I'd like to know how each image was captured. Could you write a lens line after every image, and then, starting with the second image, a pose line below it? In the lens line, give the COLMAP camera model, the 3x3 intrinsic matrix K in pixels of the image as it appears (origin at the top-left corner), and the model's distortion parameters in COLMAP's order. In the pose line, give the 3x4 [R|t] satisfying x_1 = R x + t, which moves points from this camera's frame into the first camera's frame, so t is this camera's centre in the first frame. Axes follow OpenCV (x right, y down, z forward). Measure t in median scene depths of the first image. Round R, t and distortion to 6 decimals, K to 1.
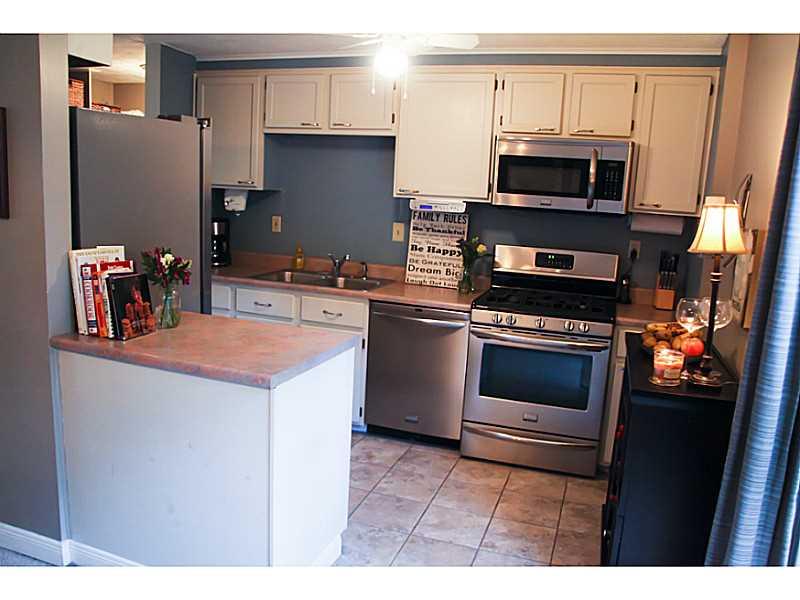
lens RADIAL K [[633.2, 0, 400.0], [0, 633.2, 300.0], [0, 0, 1]] dist [-0.165815, 0.098138]
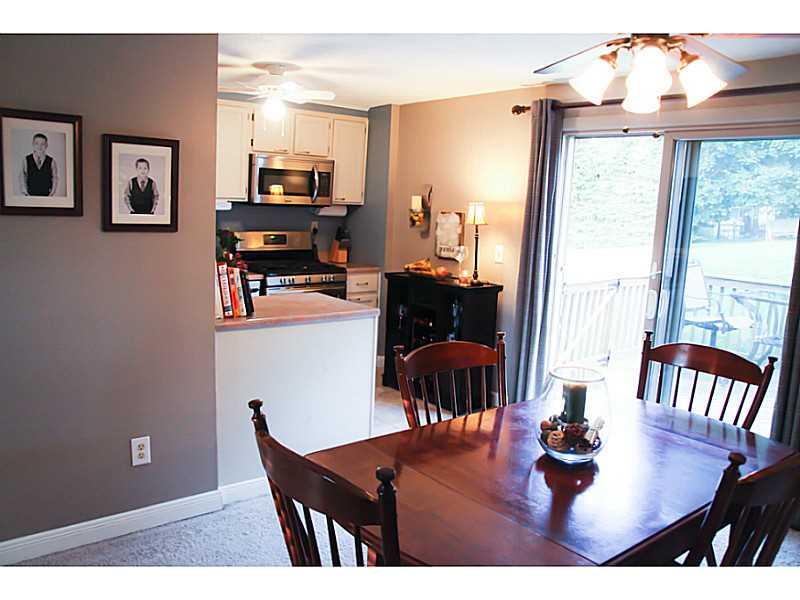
lens RADIAL K [[633.2, 0, 400.0], [0, 633.2, 300.0], [0, 0, 1]] dist [-0.165815, 0.098138]
pose [[0.539200, -0.159766, 0.826885, -0.818800], [0.129062, 0.985919, 0.106334, -0.042671], [-0.832230, 0.049384, 0.552227, -0.024834]]
